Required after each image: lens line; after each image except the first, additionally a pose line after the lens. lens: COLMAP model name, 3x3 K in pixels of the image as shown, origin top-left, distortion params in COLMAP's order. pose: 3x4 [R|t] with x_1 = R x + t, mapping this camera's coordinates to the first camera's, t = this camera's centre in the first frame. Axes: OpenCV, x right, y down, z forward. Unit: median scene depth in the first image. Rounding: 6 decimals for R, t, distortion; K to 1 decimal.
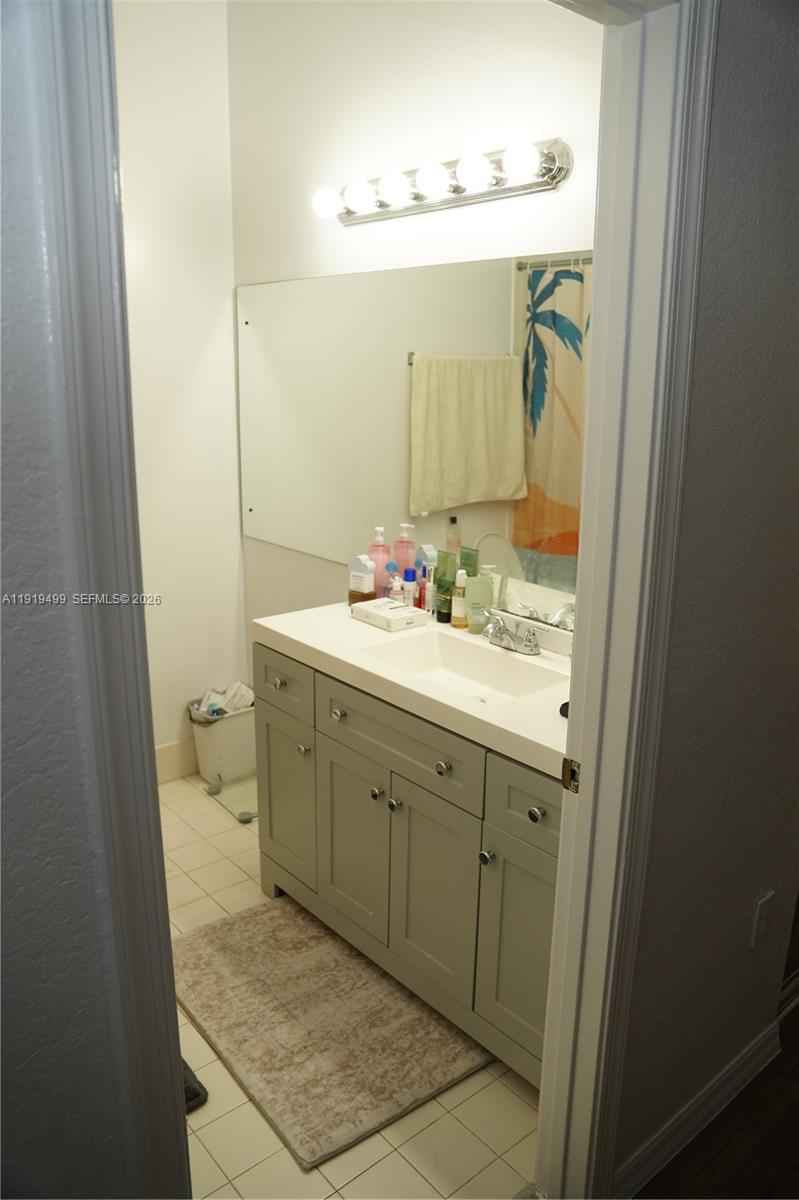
lens RADIAL K [[890.3, 0, 399.5], [0, 890.3, 600.0], [0, 0, 1]] dist [-0.134671, 0.098190]
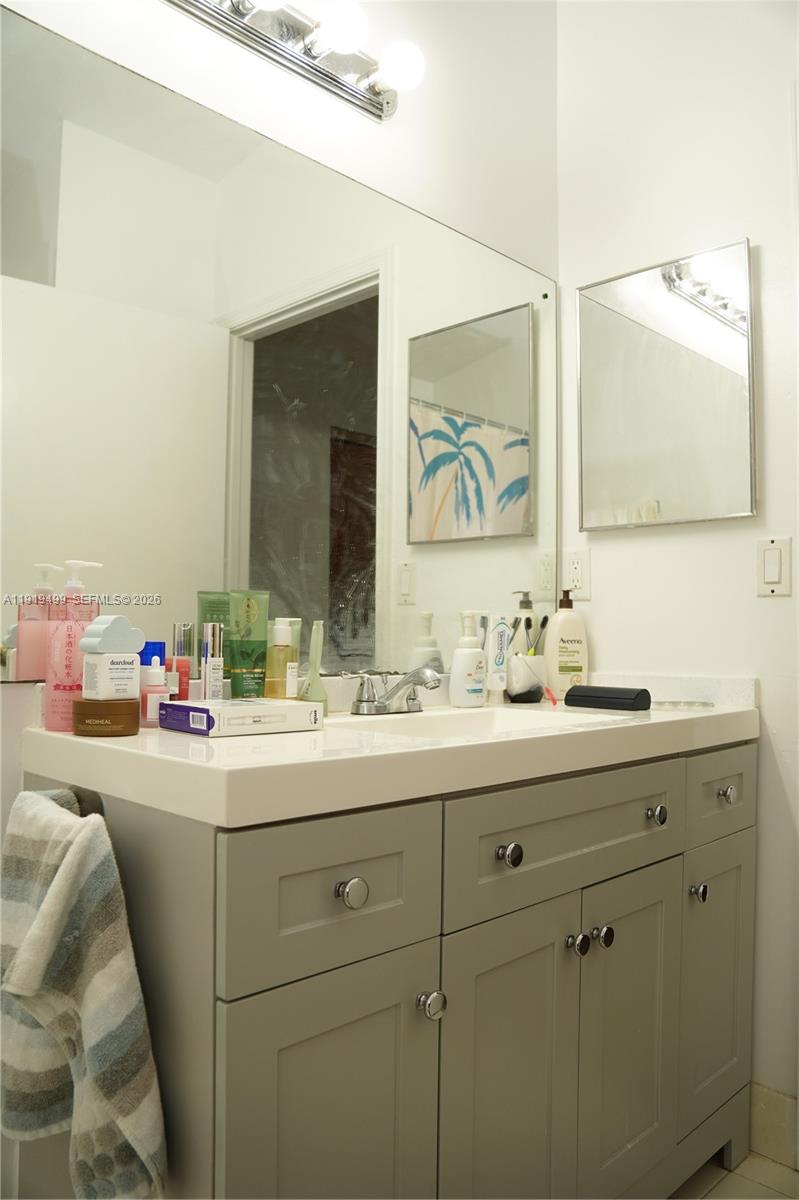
lens RADIAL K [[890.3, 0, 399.5], [0, 890.3, 600.0], [0, 0, 1]] dist [-0.134671, 0.098190]
pose [[-0.095262, 0.037310, 0.994753, -0.534714], [0.248222, 0.968622, -0.012559, -0.018386], [-0.964008, 0.245723, -0.101534, 1.023551]]
